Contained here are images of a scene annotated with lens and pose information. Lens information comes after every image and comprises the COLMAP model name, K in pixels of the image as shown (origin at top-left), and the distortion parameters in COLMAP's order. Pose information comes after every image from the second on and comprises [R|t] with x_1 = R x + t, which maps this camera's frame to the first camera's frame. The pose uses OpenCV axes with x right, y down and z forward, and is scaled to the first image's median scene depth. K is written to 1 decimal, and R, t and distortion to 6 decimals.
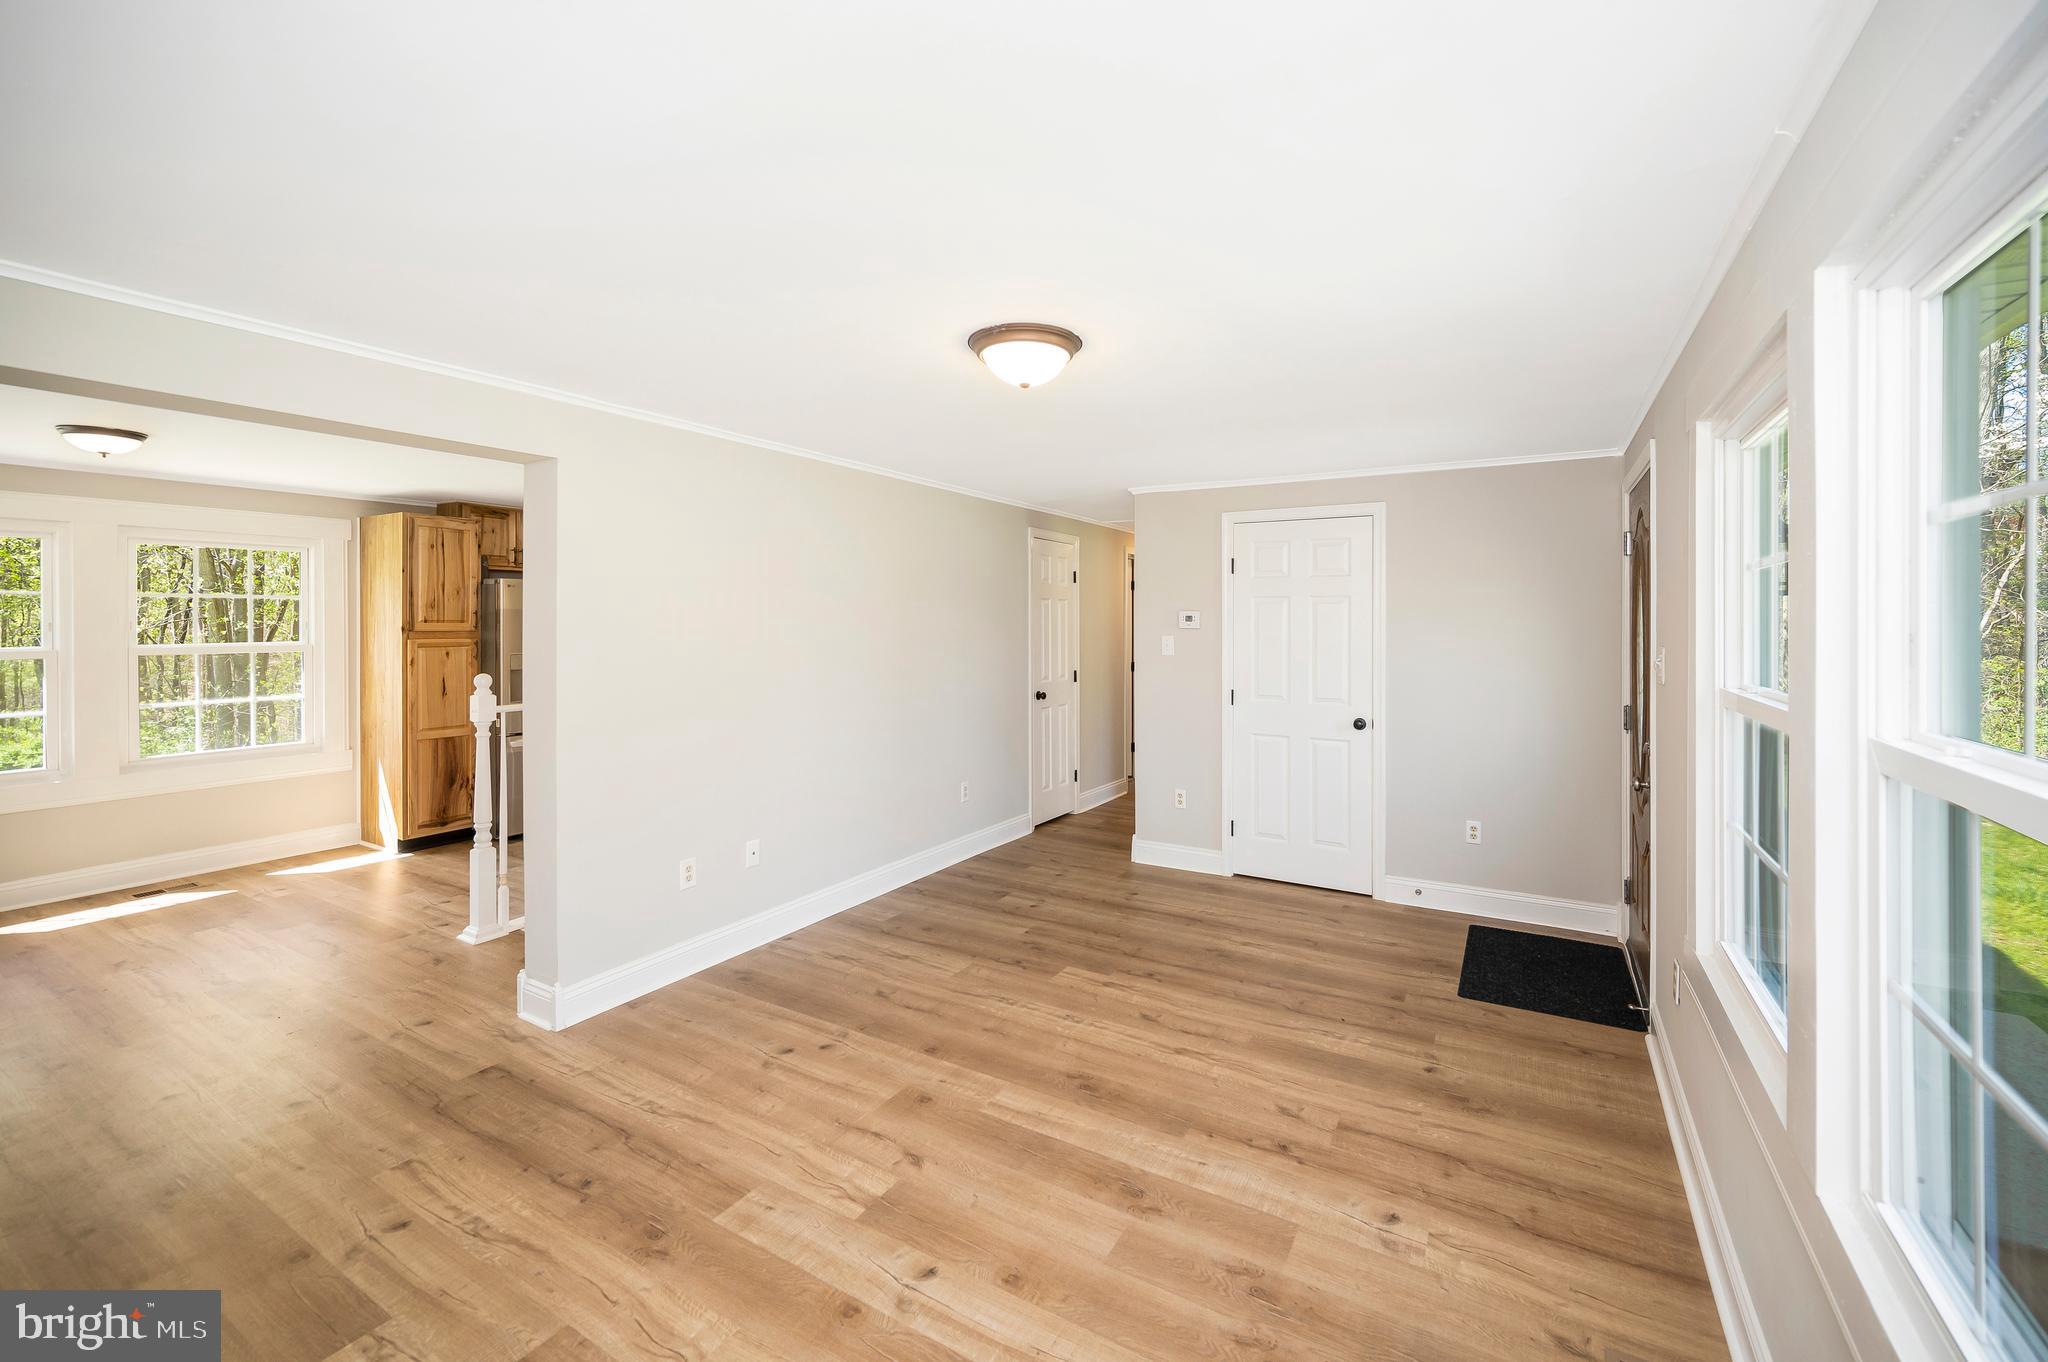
lens RADIAL K [[832.5, 0, 1019.3], [0, 832.5, 618.8], [0, 0, 1]] dist [-0.008932, -0.000427]
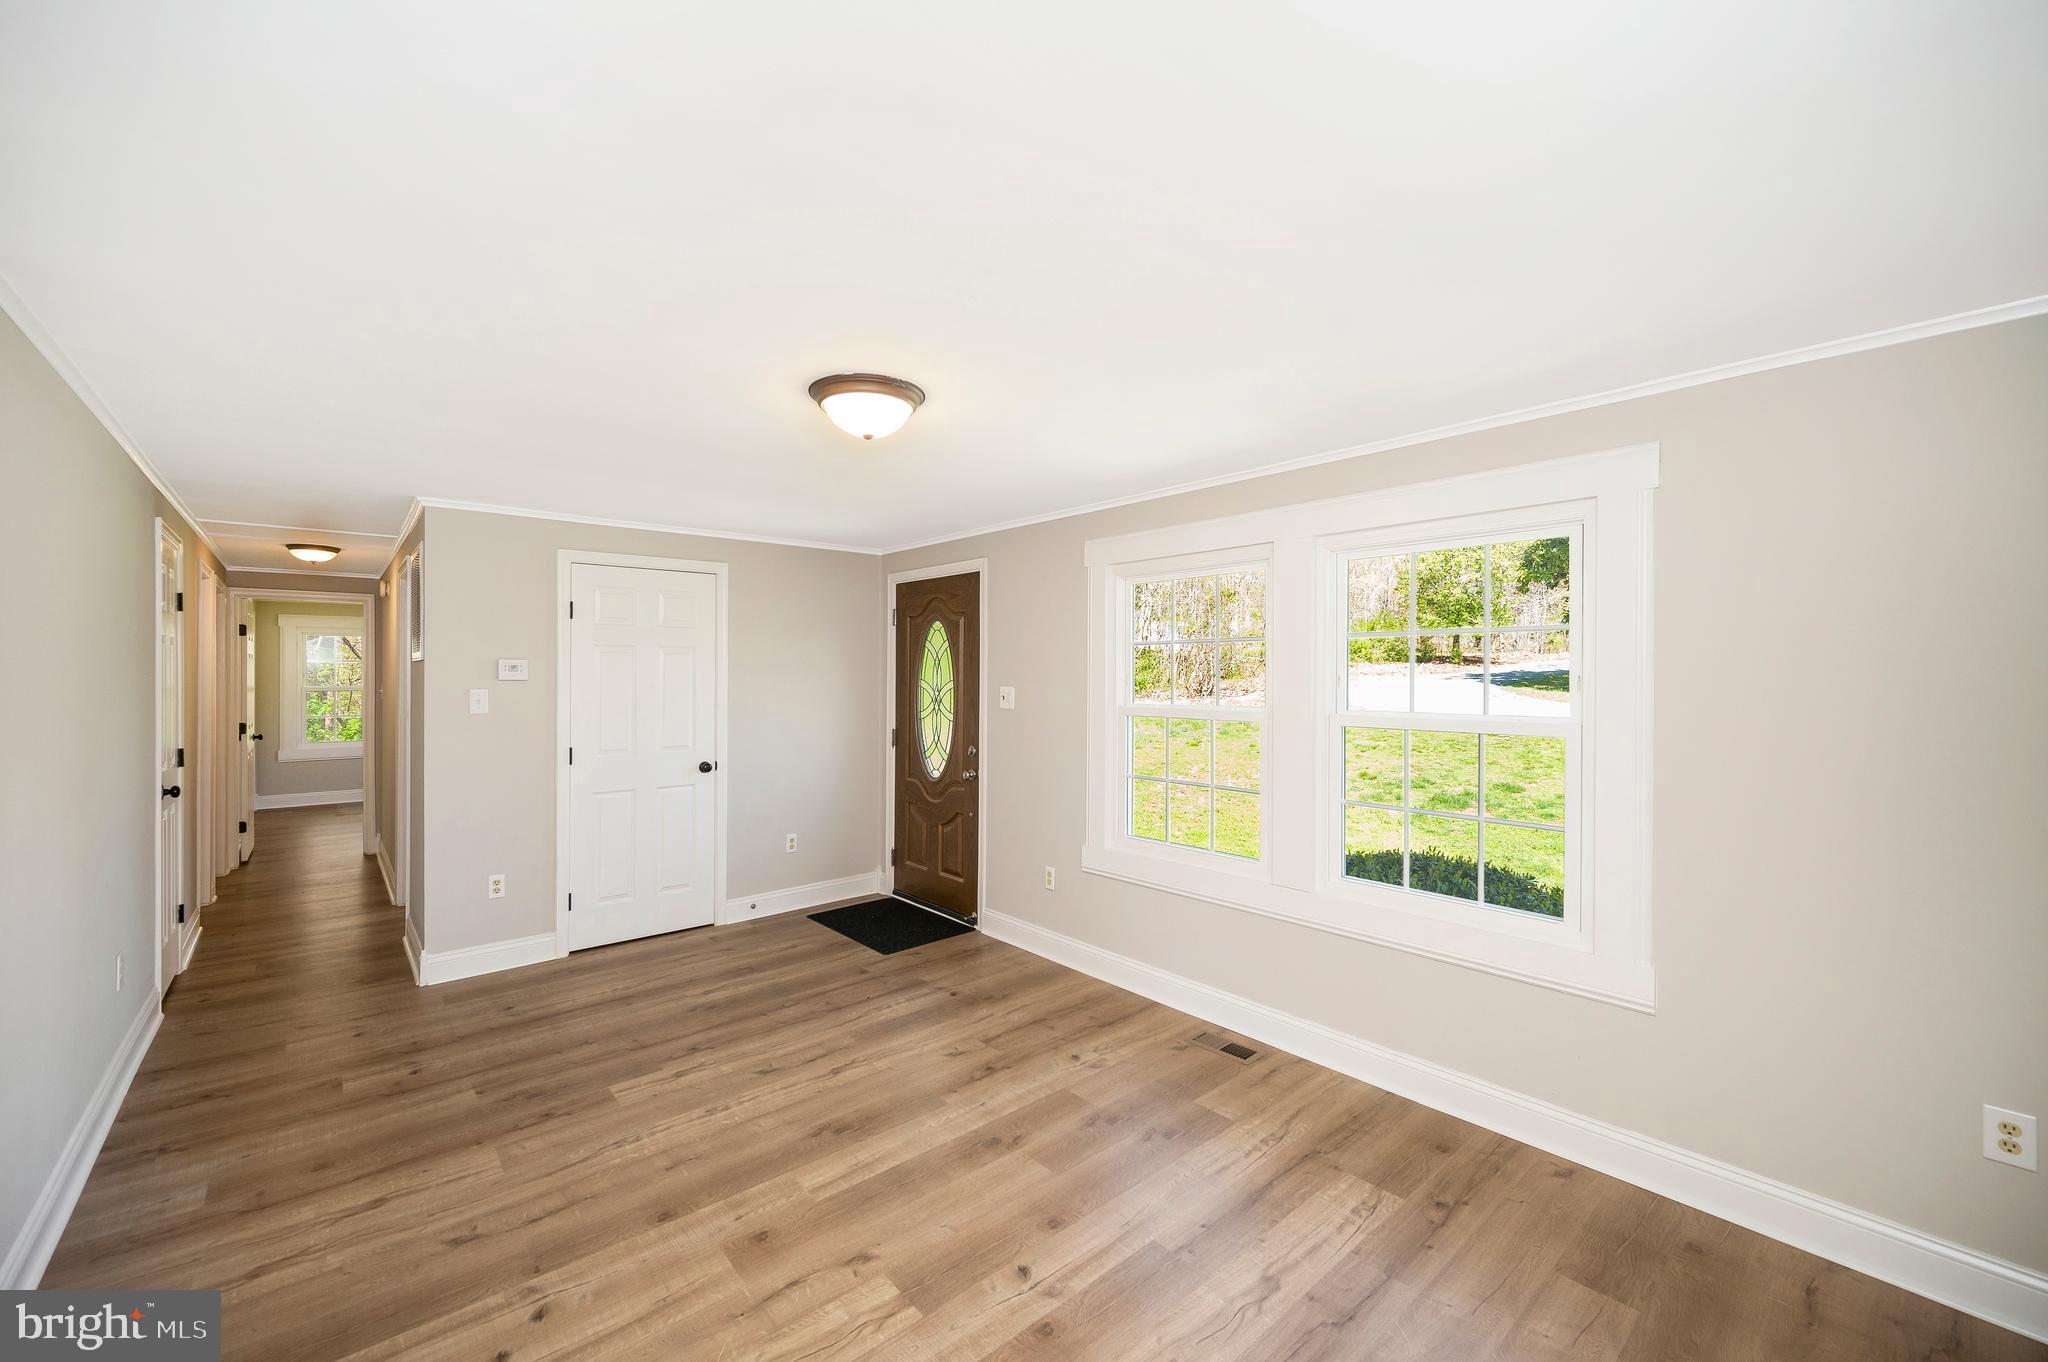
lens RADIAL K [[832.5, 0, 1020.3], [0, 832.5, 672.3], [0, 0, 1]] dist [-0.008932, -0.000427]
pose [[0.314291, -0.005082, 0.949313, -0.673781], [-0.000040, 0.999986, 0.005366, -0.001883], [-0.949327, -0.001725, 0.314286, 0.391246]]
